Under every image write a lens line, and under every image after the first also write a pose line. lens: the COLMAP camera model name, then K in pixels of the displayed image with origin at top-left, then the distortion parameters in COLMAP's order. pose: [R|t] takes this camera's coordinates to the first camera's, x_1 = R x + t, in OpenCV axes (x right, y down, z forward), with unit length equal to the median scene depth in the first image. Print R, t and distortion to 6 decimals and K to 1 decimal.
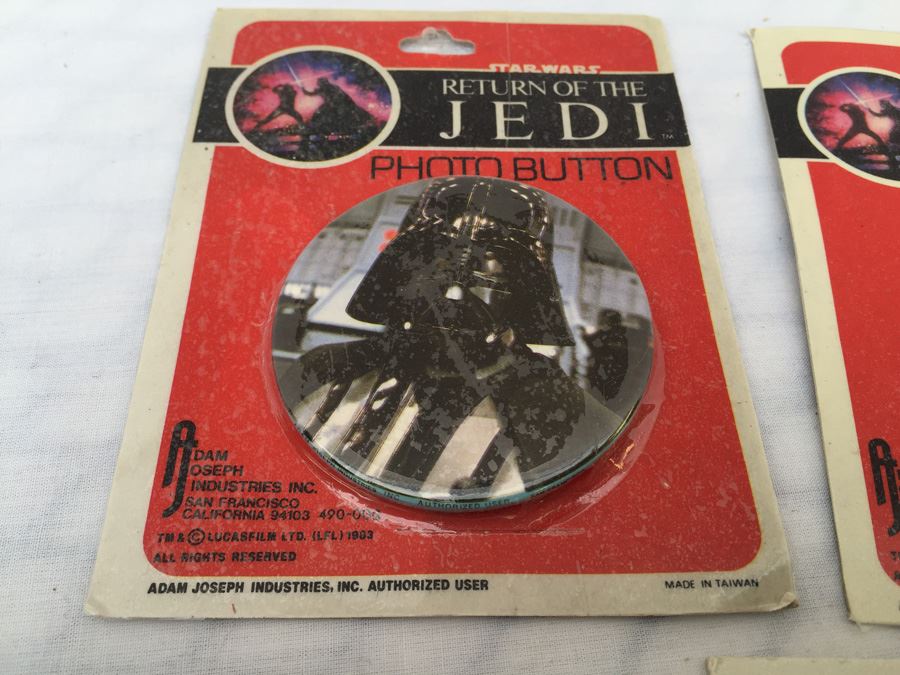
lens RADIAL K [[773.6, 0, 449.5], [0, 773.6, 347.8], [0, 0, 1]] dist [0.090496, -0.148079]
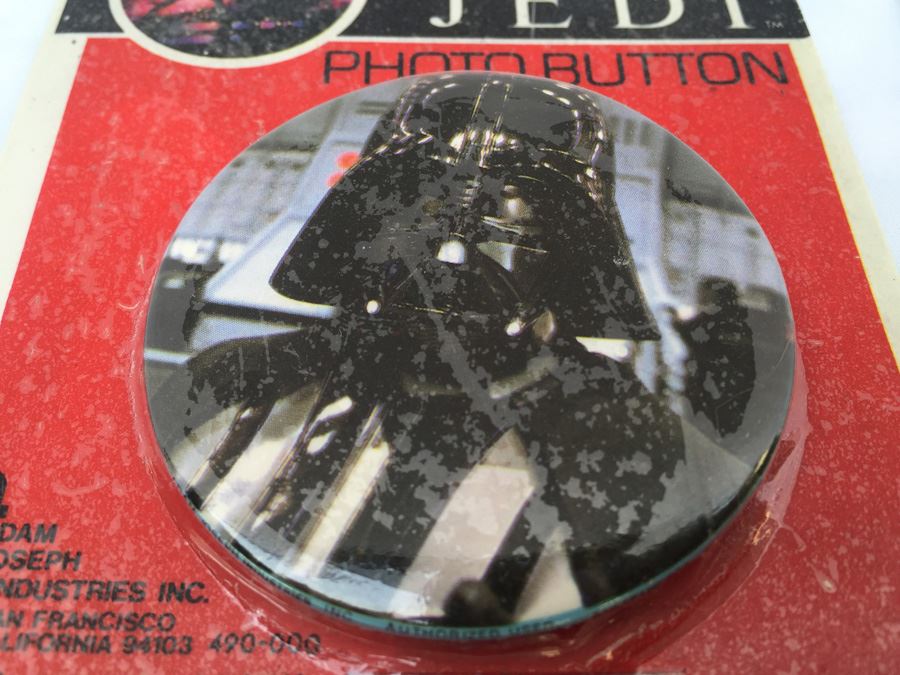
lens RADIAL K [[793.6, 0, 443.2], [0, 793.6, 343.1], [0, 0, 1]] dist [0.087915, -0.173892]
pose [[0.999947, -0.002908, -0.009846, 0.005622], [0.002862, 0.999985, -0.004666, 0.002134], [0.009859, 0.004637, 0.999941, 0.413040]]
